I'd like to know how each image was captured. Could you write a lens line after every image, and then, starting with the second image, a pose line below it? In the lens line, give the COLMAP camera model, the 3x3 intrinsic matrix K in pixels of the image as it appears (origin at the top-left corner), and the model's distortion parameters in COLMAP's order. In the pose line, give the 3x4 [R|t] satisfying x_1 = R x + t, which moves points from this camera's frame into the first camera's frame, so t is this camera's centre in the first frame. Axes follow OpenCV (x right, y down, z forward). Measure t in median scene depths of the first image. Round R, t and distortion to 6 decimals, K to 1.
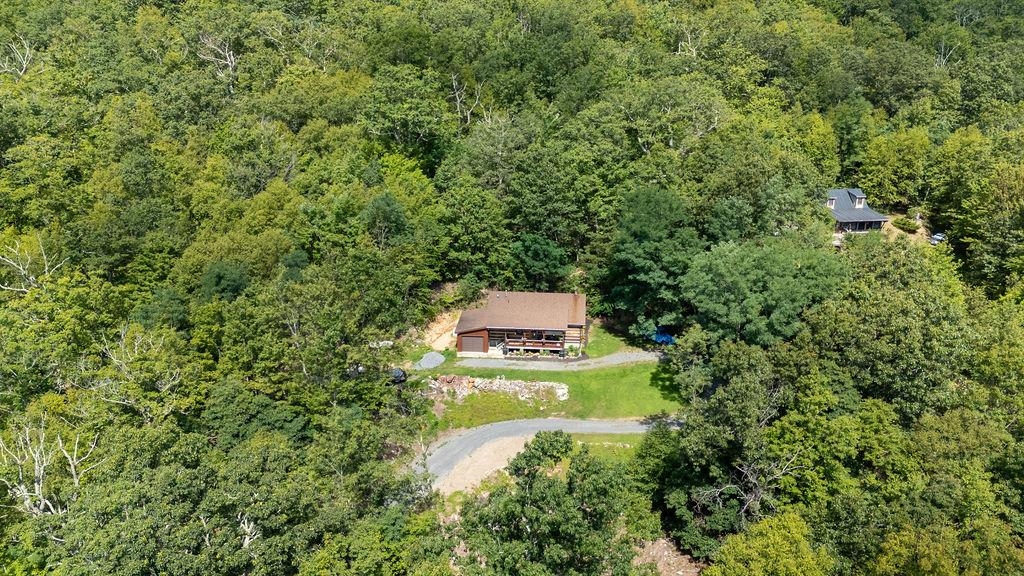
lens RADIAL K [[747.7, 0, 512.0], [0, 747.7, 288.0], [0, 0, 1]] dist [0.084120, -0.105905]
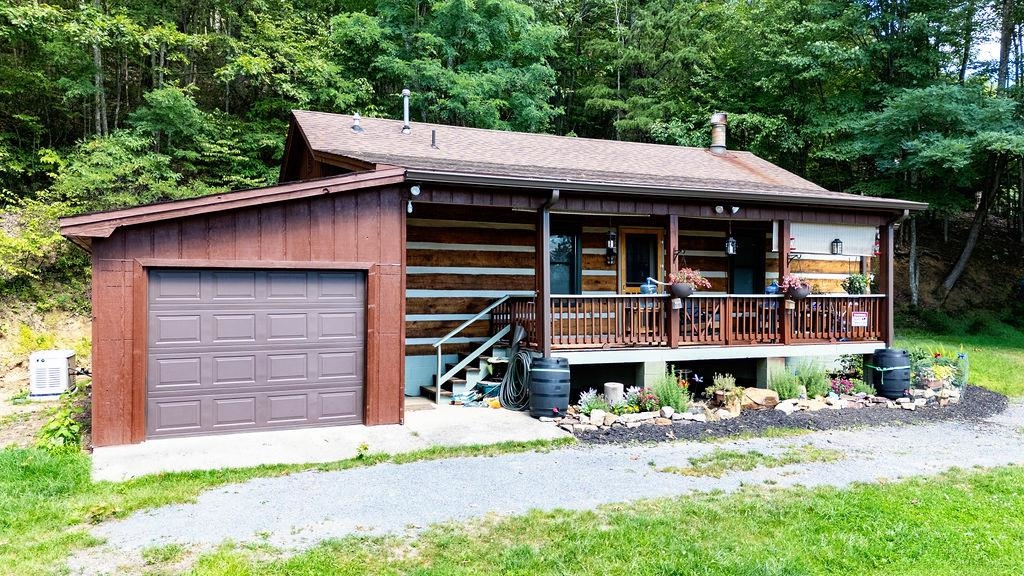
lens RADIAL K [[747.7, 0, 512.0], [0, 747.7, 288.0], [0, 0, 1]] dist [0.084120, -0.105905]
pose [[0.876891, -0.000885, 0.480688, -0.071790], [0.140791, 0.956617, -0.255074, 0.098384], [-0.459609, 0.291348, 0.838973, 0.894610]]
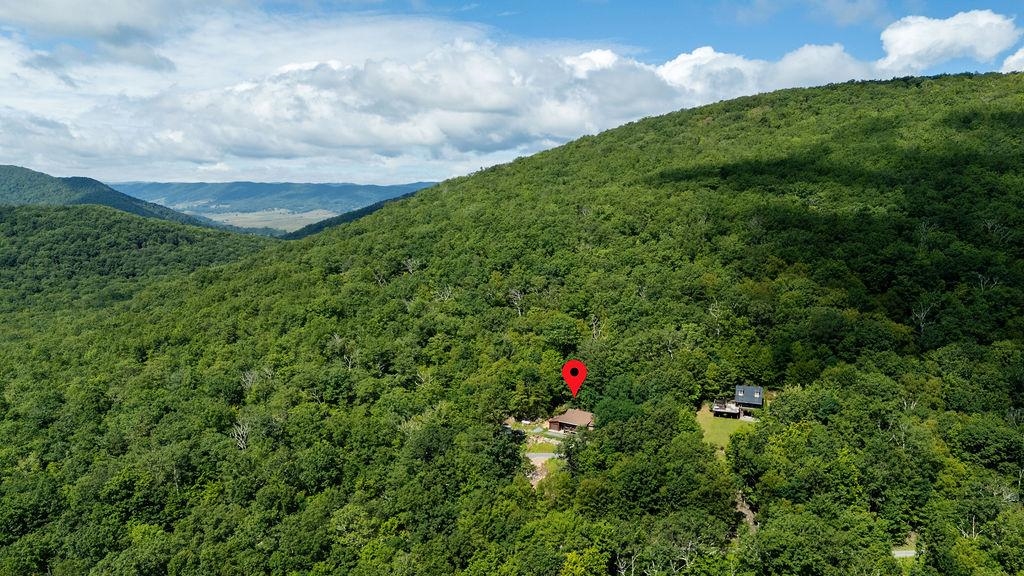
lens RADIAL K [[747.7, 0, 512.0], [0, 747.7, 288.0], [0, 0, 1]] dist [0.084120, -0.105905]
pose [[0.856724, 0.054417, -0.512896, 1.155569], [-0.144487, 0.979924, -0.137379, -0.021034], [0.495124, 0.191803, 0.847387, -1.417767]]
